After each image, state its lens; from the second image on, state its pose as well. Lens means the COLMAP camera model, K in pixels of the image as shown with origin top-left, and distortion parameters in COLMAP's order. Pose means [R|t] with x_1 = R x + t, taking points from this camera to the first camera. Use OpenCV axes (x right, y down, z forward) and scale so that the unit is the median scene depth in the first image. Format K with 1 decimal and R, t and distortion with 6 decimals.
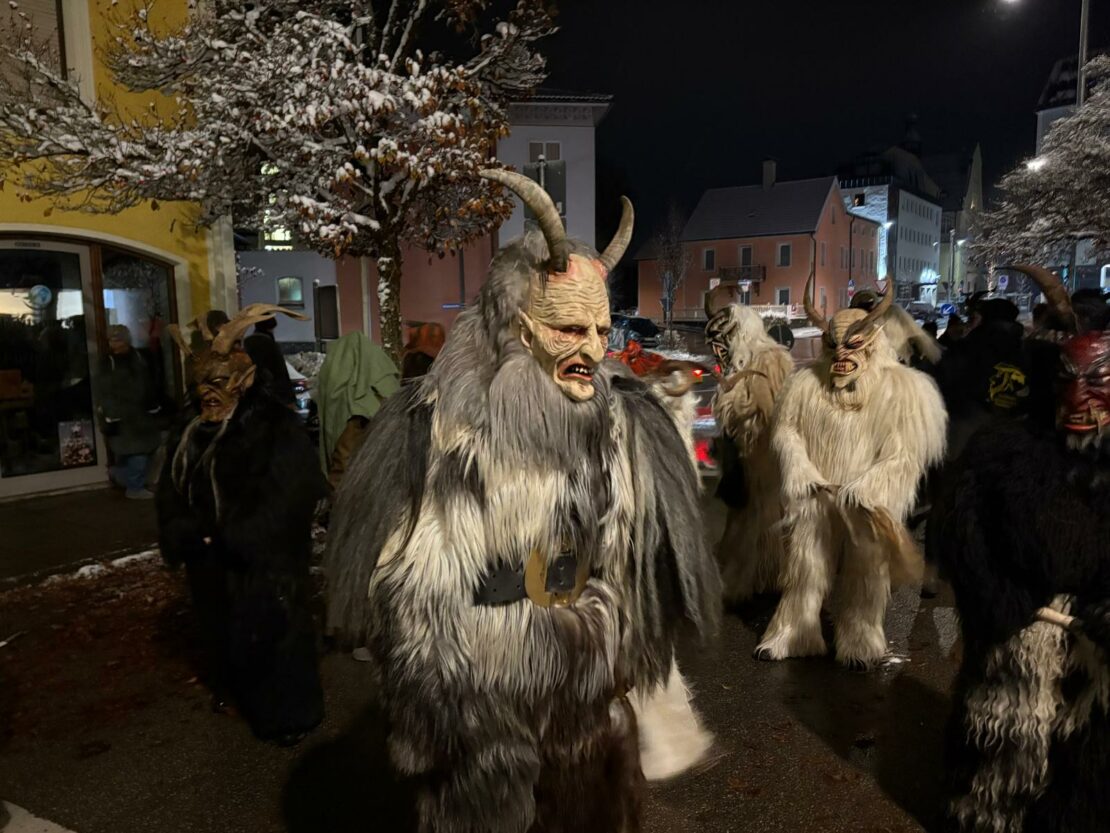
lens RADIAL K [[789.6, 0, 565.1], [0, 789.6, 424.3], [0, 0, 1]] dist [-0.002310, -0.002305]
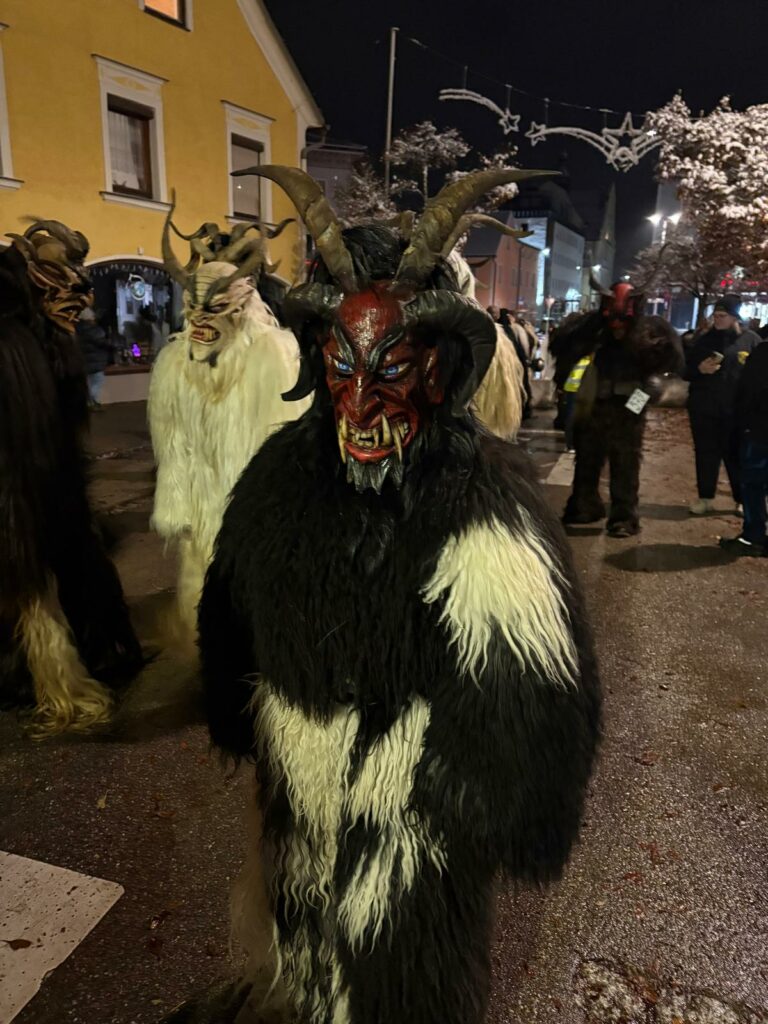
lens RADIAL K [[783.7, 0, 389.7], [0, 783.7, 516.2], [0, 0, 1]] dist [0.041040, -0.046859]
pose [[0.973527, -0.012398, 0.228238, -0.123225], [-0.014966, 0.992928, 0.117774, 0.022982], [-0.228084, -0.118072, 0.966456, -0.206540]]
